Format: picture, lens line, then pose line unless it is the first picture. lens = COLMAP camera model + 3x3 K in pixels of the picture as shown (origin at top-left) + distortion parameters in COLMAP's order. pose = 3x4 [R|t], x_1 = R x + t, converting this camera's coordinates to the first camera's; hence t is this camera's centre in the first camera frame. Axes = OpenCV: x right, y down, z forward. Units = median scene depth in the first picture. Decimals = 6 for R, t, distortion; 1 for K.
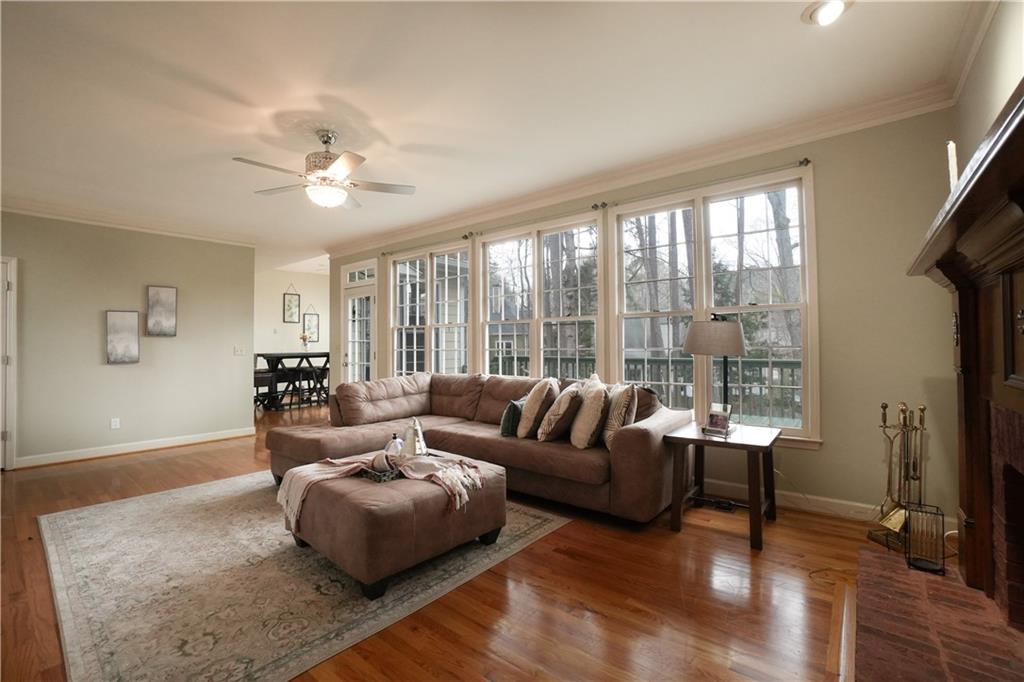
lens RADIAL K [[445.5, 0, 502.6], [0, 445.5, 339.8], [0, 0, 1]] dist [-0.030342, 0.010150]
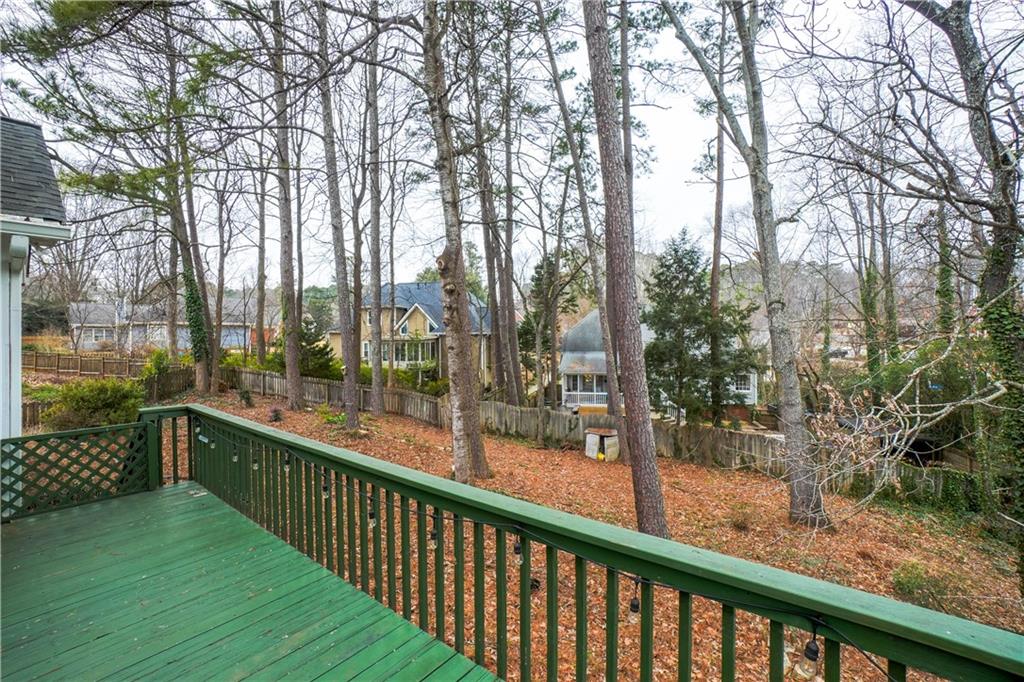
lens RADIAL K [[445.5, 0, 504.7], [0, 445.5, 337.9], [0, 0, 1]] dist [-0.030342, 0.010150]
pose [[0.999998, 0.001606, 0.001480, 0.161215], [-0.001618, 0.999963, 0.008398, -0.020724], [-0.001466, -0.008401, 0.999964, 0.208105]]
